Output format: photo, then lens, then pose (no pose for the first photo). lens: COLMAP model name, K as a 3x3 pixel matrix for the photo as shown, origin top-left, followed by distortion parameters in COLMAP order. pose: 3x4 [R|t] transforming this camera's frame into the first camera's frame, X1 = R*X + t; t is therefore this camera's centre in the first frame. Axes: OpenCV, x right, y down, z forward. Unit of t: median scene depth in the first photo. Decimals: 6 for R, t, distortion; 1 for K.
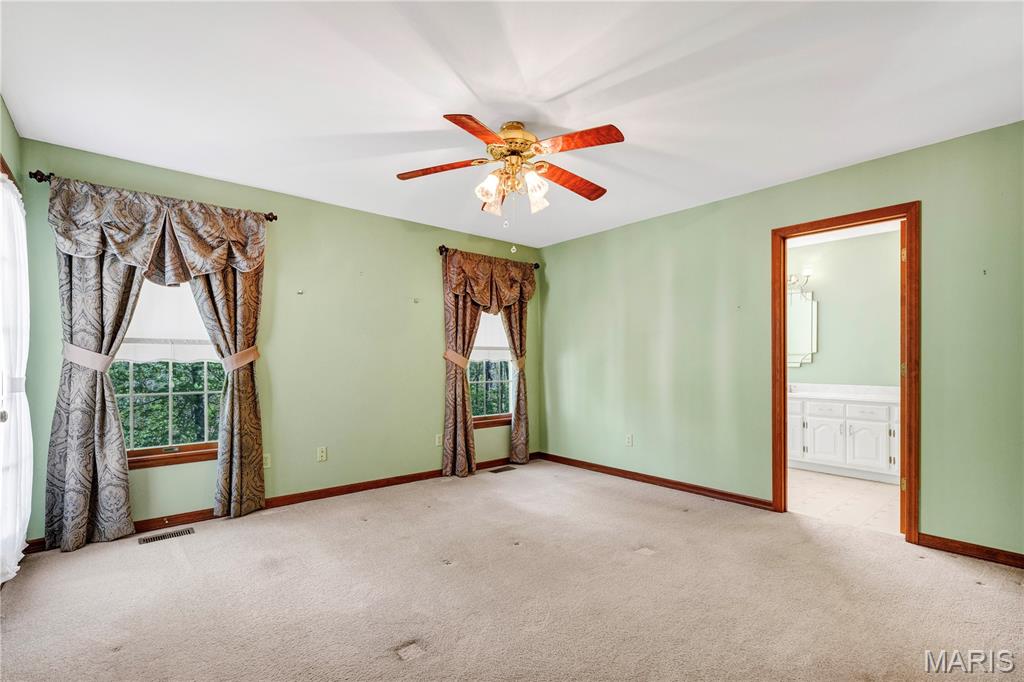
lens RADIAL K [[470.4, 0, 517.4], [0, 470.4, 349.1], [0, 0, 1]] dist [0.005272, -0.002272]
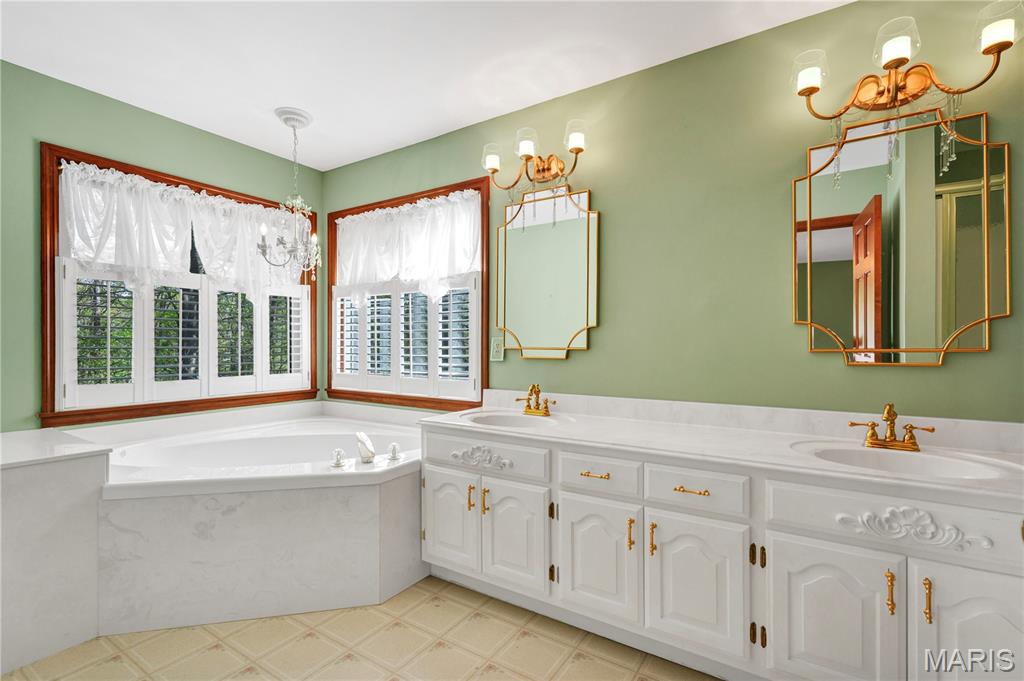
lens RADIAL K [[470.4, 0, 508.7], [0, 470.4, 345.7], [0, 0, 1]] dist [0.005272, -0.002272]
pose [[0.962906, -0.004420, 0.269800, 1.004388], [-0.000049, 0.999863, 0.016555, 0.042634], [-0.269836, -0.015954, 0.962774, 1.368716]]
